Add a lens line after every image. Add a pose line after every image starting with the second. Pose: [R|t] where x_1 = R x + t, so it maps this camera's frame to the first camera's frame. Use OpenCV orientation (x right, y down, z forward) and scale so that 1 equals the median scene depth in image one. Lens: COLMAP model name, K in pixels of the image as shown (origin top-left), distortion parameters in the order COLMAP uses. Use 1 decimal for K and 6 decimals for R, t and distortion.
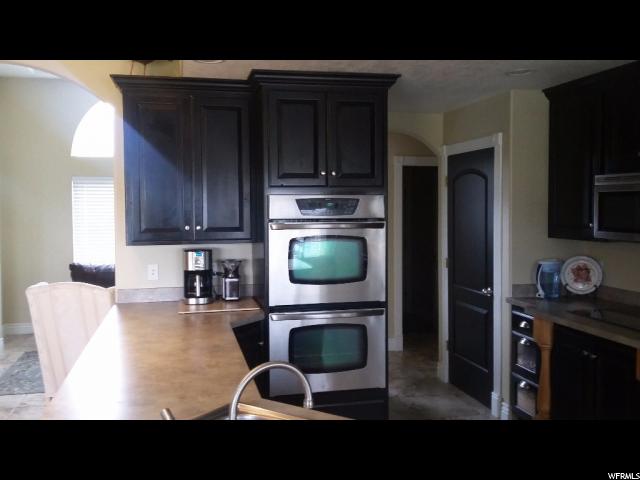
lens RADIAL K [[581.1, 0, 320.0], [0, 581.1, 238.6], [0, 0, 1]] dist [0.029163, 0.000000]
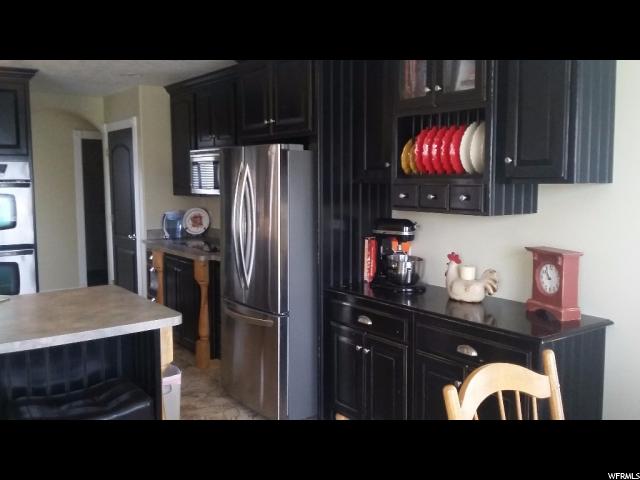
lens RADIAL K [[581.1, 0, 311.0], [0, 581.1, 227.1], [0, 0, 1]] dist [0.029163, 0.000000]
pose [[0.913518, -0.034883, 0.405301, 0.130571], [0.024334, 0.999218, 0.031152, 0.039565], [-0.406071, -0.018596, 0.913653, -0.391872]]
